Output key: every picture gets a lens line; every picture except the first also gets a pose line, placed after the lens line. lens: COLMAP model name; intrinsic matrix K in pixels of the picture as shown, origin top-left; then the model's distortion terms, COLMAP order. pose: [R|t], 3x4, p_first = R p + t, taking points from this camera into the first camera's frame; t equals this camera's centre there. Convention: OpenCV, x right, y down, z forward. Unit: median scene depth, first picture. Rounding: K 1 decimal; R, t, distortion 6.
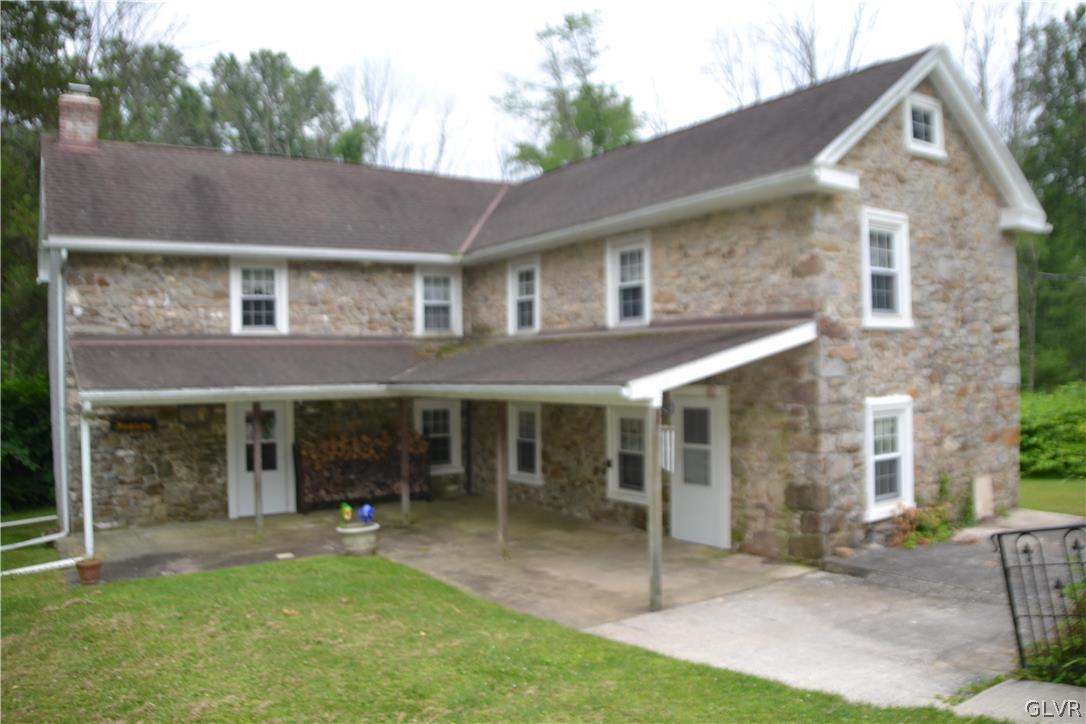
lens RADIAL K [[859.8, 0, 543.0], [0, 859.8, 362.0], [0, 0, 1]] dist [-0.191419, 0.114998]
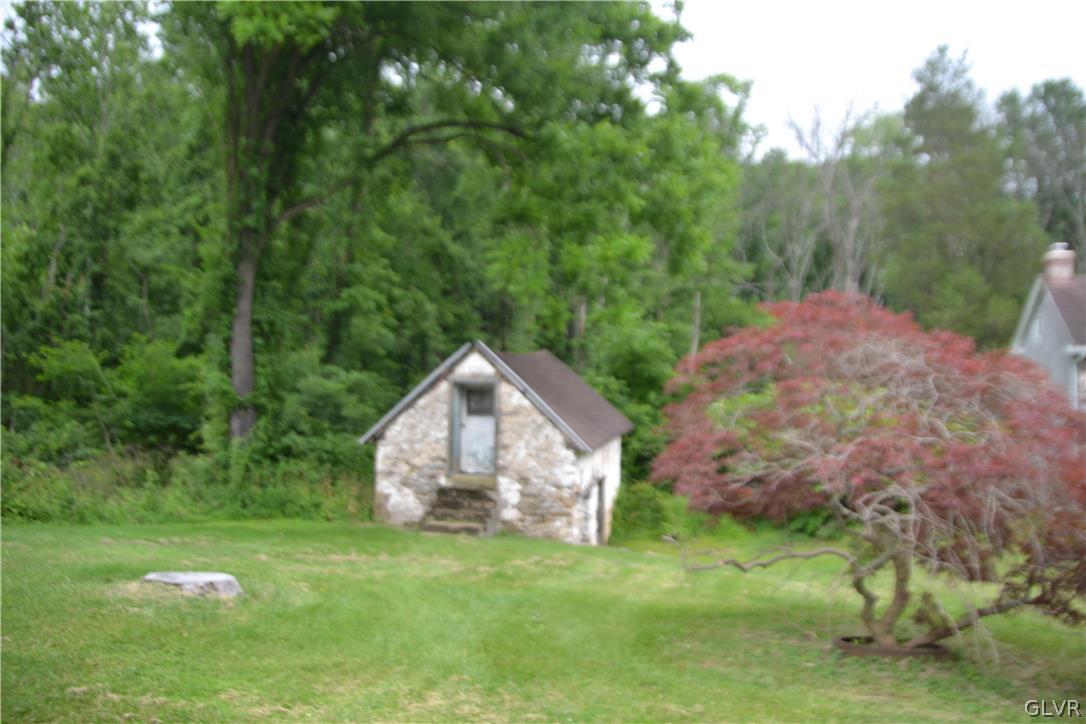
lens RADIAL K [[859.8, 0, 543.0], [0, 859.8, 362.0], [0, 0, 1]] dist [-0.191419, 0.114998]
pose [[0.678799, 0.020796, -0.734029, -0.069829], [-0.015238, 0.999783, 0.014233, -0.118534], [0.734166, 0.001524, 0.678969, -1.091447]]
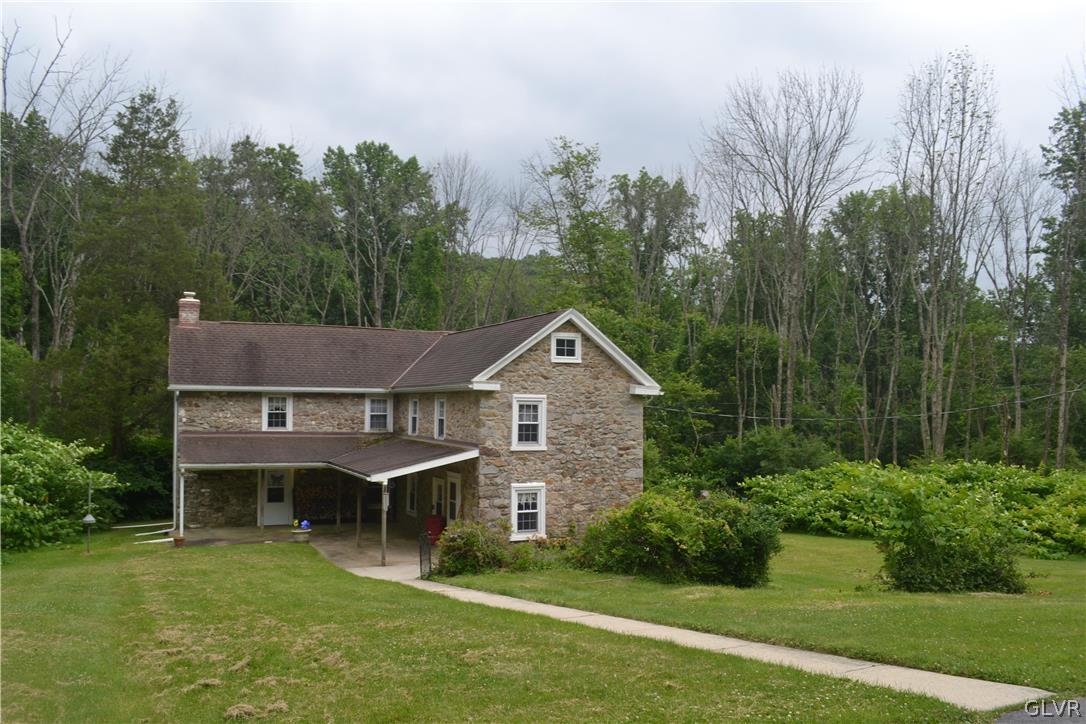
lens RADIAL K [[867.7, 0, 539.8], [0, 867.7, 376.1], [0, 0, 1]] dist [-0.086639, 0.011587]
pose [[0.985508, 0.023692, -0.167967, 0.647143], [-0.028283, 0.999288, -0.024990, -0.140665], [0.167255, 0.029378, 0.985476, -0.936493]]
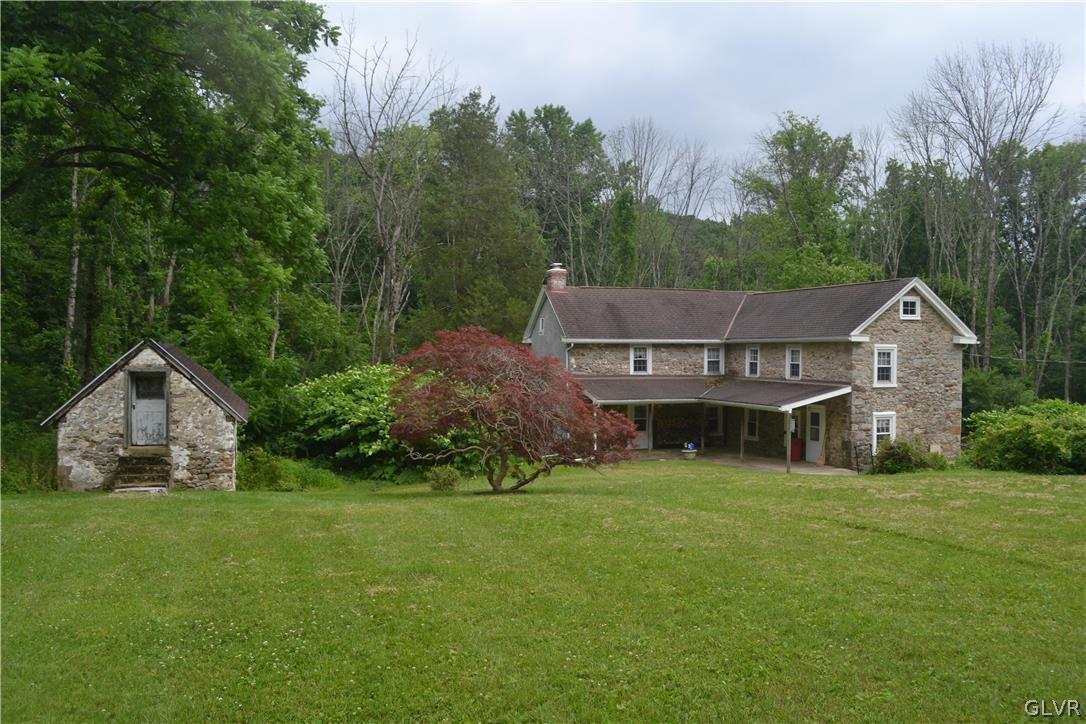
lens RADIAL K [[867.7, 0, 539.8], [0, 867.7, 376.1], [0, 0, 1]] dist [-0.086639, 0.011587]
pose [[0.963741, 0.028467, -0.265318, 0.050169], [-0.018228, 0.998994, 0.040977, -0.139031], [0.266218, -0.034655, 0.963290, -1.636009]]
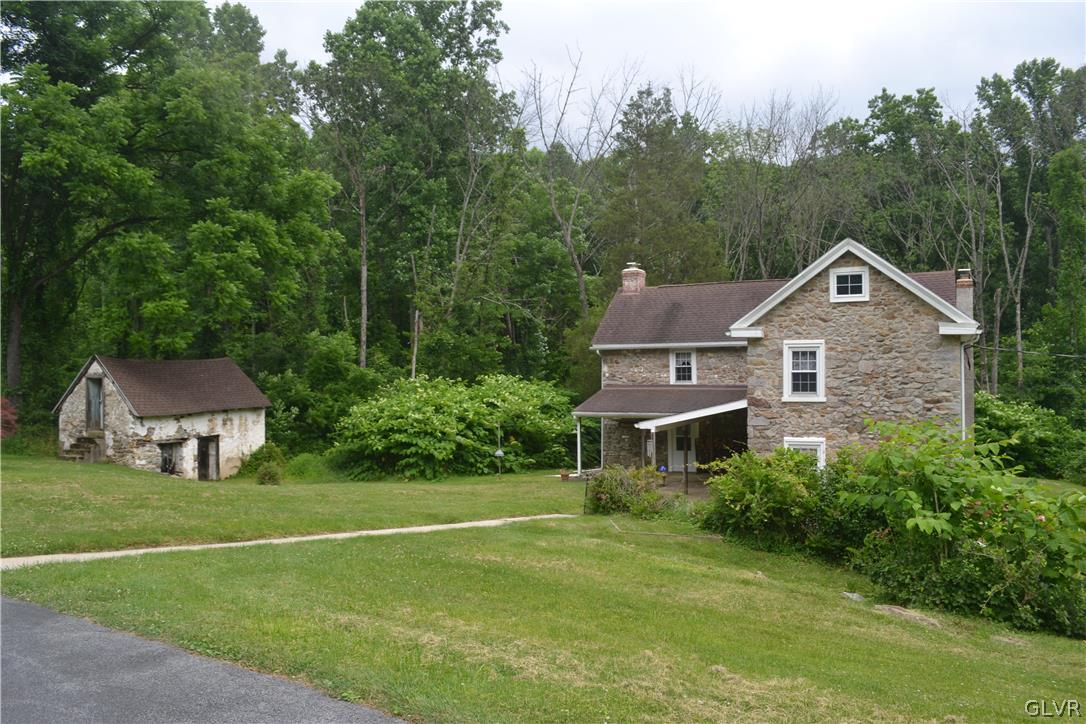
lens RADIAL K [[867.7, 0, 539.8], [0, 867.7, 376.1], [0, 0, 1]] dist [-0.086639, 0.011587]
pose [[0.508685, 0.020558, -0.860707, 1.452089], [0.006854, 0.999586, 0.027926, -0.127751], [0.860926, -0.020105, 0.508333, -0.424548]]
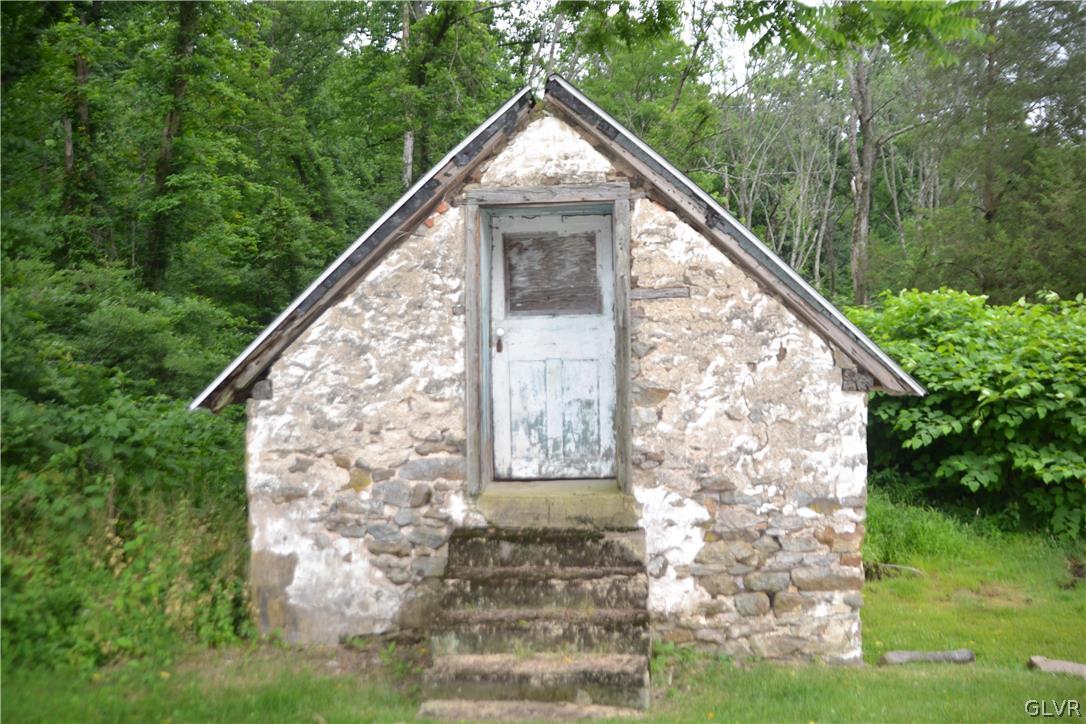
lens RADIAL K [[859.8, 0, 543.0], [0, 859.8, 362.0], [0, 0, 1]] dist [-0.191419, 0.114998]
pose [[0.795037, 0.014535, -0.606387, -0.826253], [0.019635, 0.998572, 0.049680, -0.011891], [0.606243, -0.051404, 0.793616, -0.633047]]
